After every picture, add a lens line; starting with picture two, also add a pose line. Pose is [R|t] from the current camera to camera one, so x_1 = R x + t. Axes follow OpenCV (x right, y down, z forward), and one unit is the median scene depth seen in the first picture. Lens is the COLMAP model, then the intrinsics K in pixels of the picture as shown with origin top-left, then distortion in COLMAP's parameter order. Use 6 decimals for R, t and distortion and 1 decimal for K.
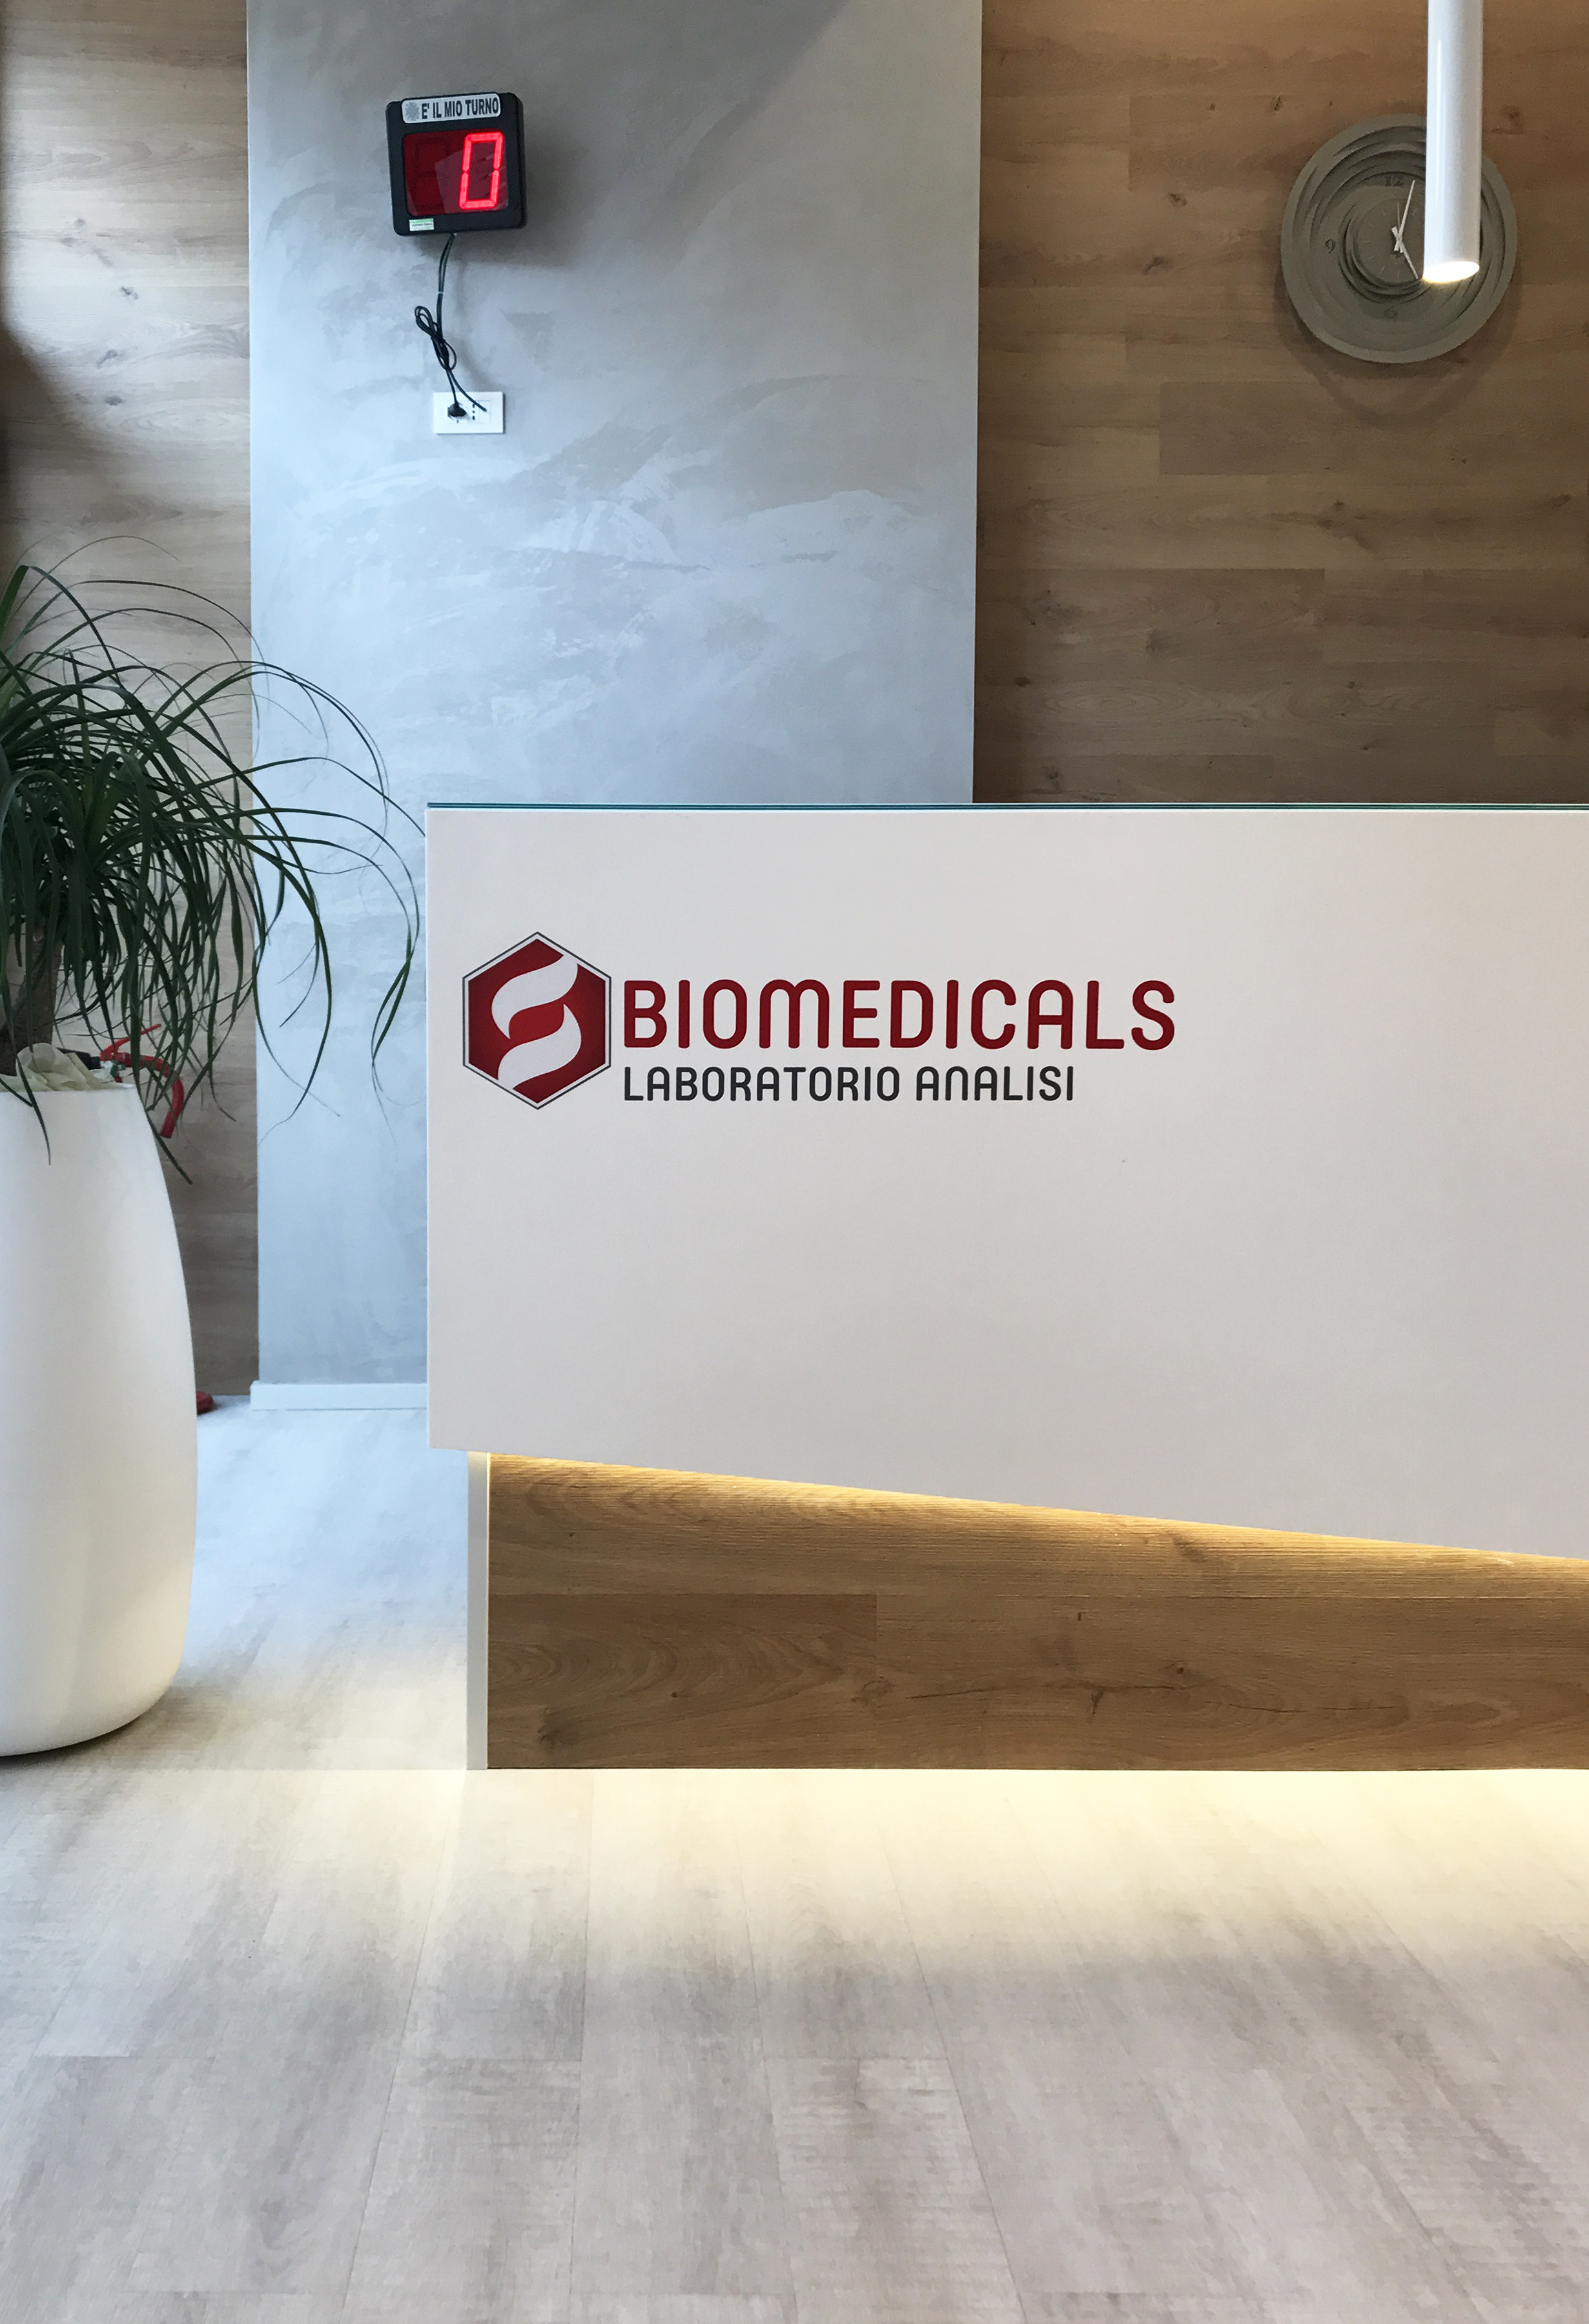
lens RADIAL K [[2108.3, 0, 776.9], [0, 2108.3, 1093.3], [0, 0, 1]] dist [0.030680, -0.029408]
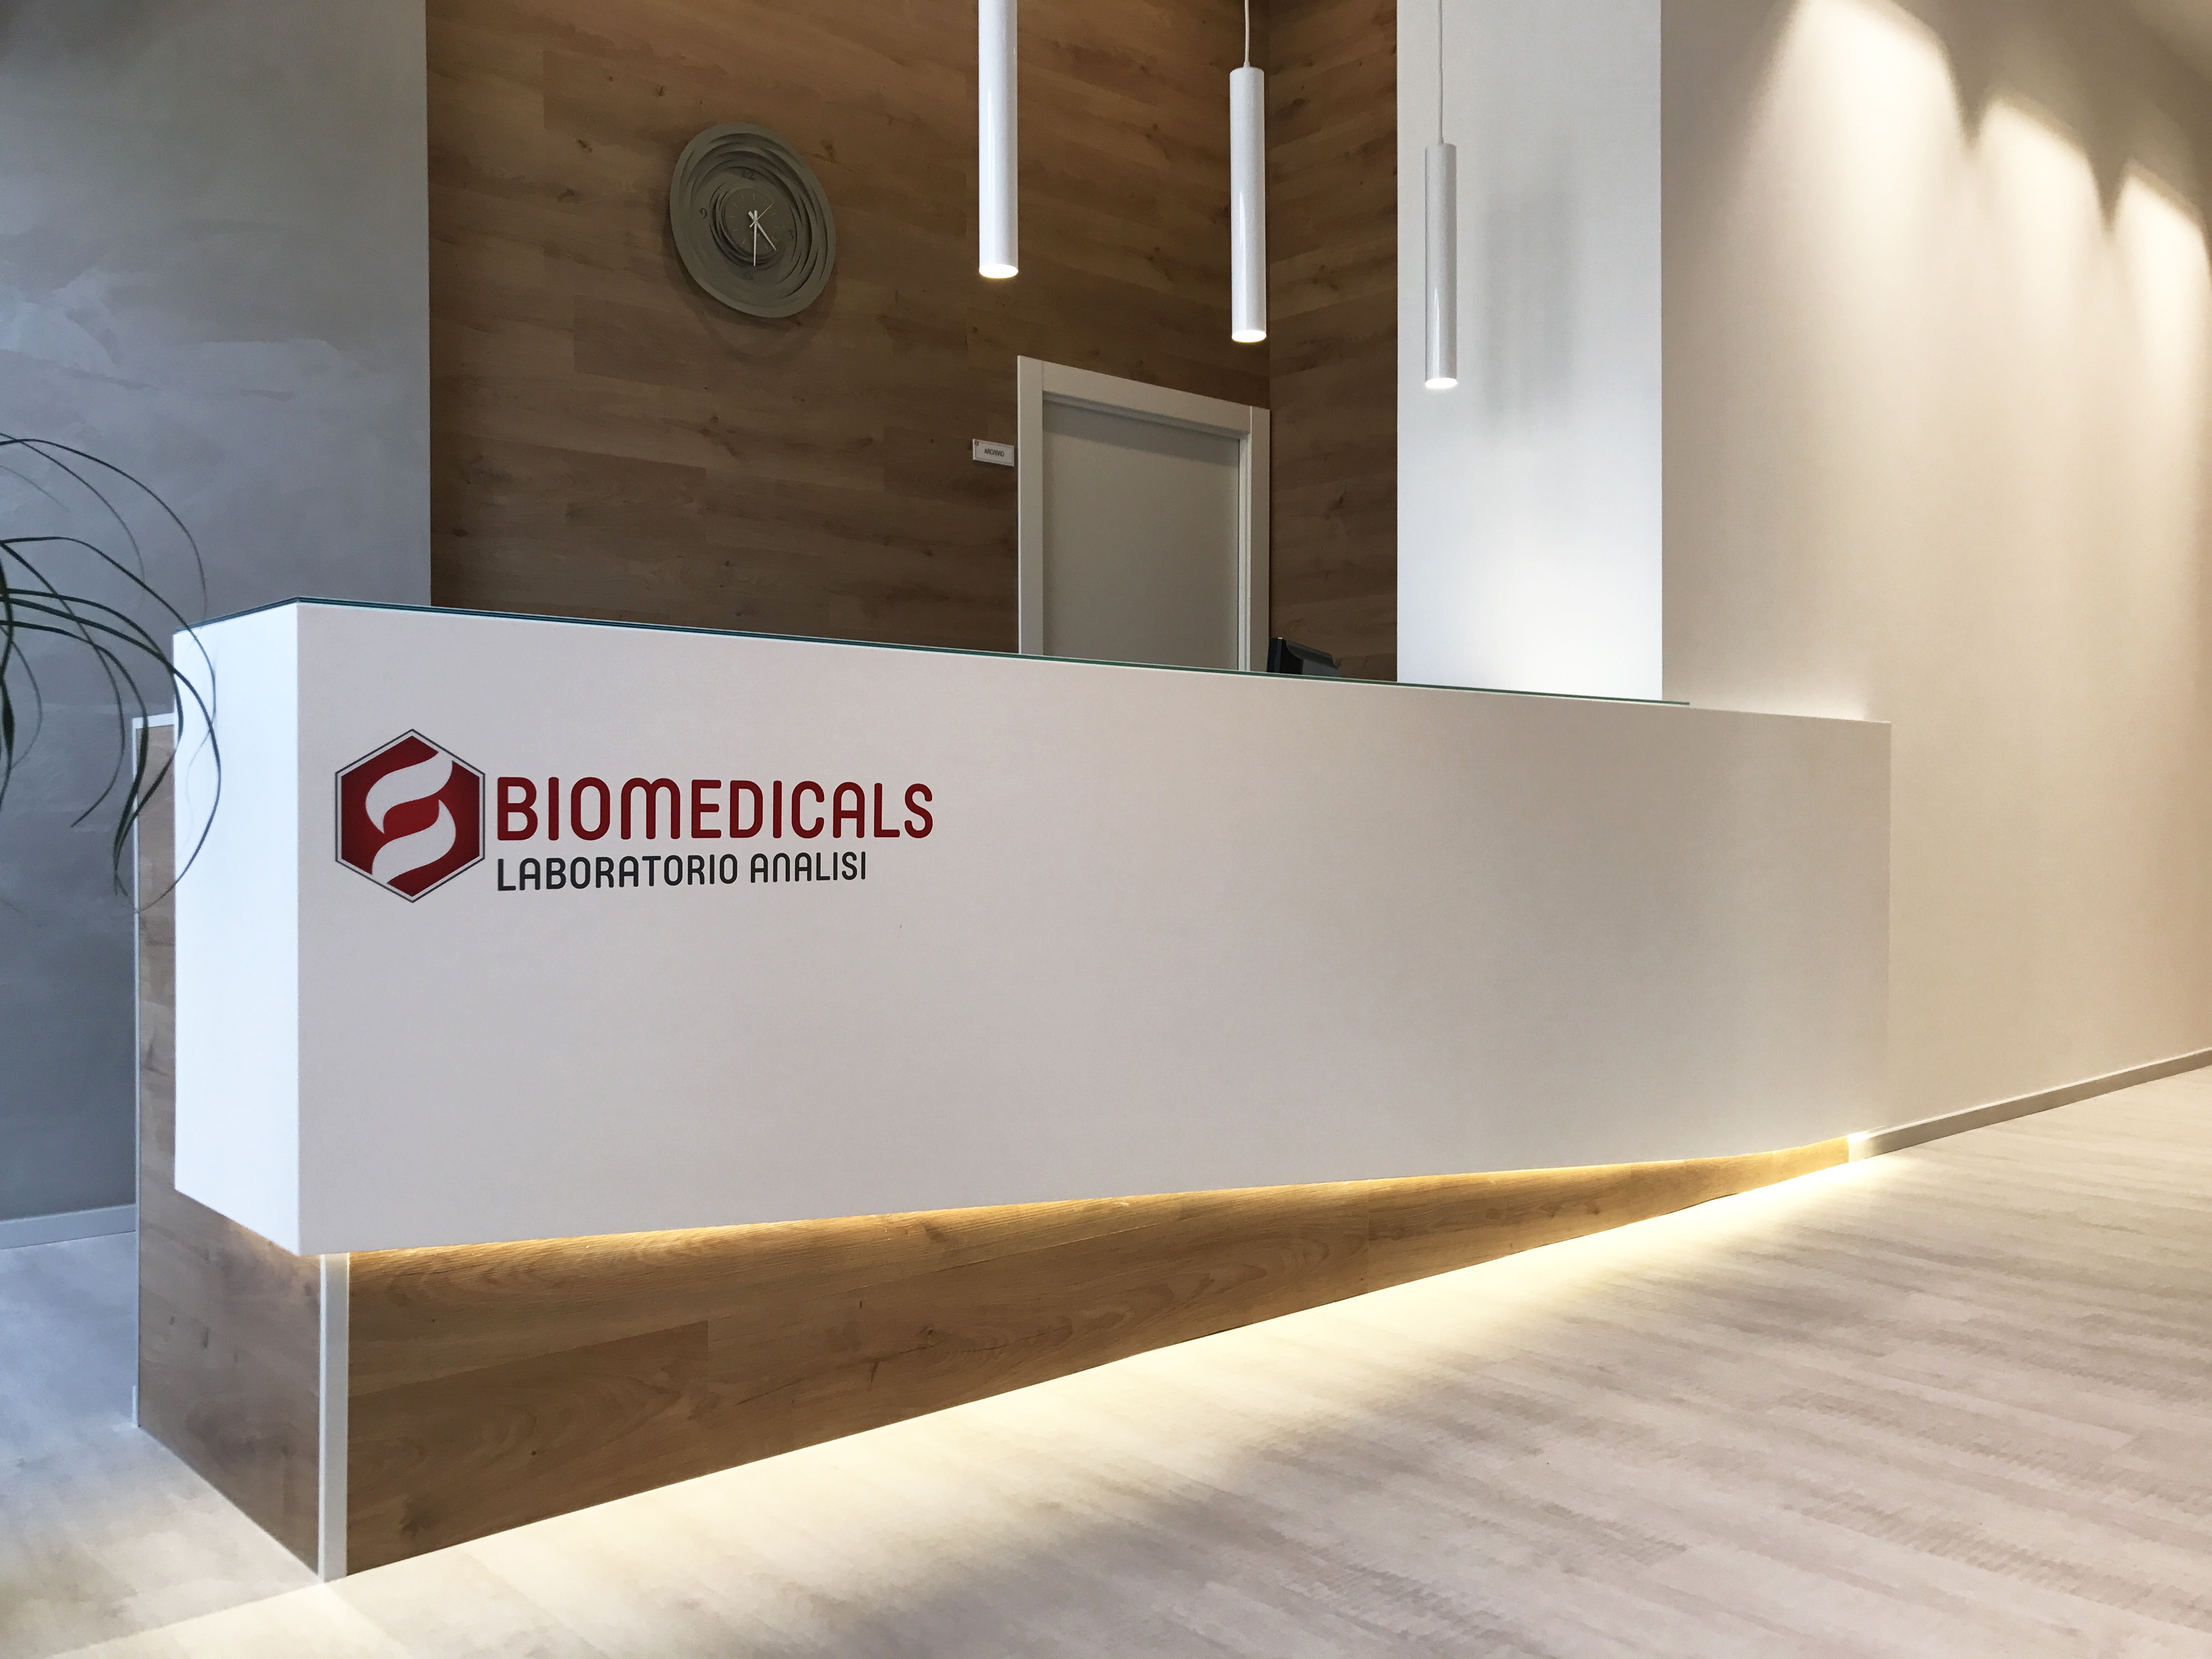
lens RADIAL K [[1698.8, 0, 1185.5], [0, 1698.8, 845.7], [0, 0, 1]] dist [0.017278, -0.020871]
pose [[0.754626, -0.015834, 0.655964, -0.366706], [0.039443, 0.998996, -0.021262, 0.012184], [-0.654968, 0.041918, 0.754493, 0.132724]]
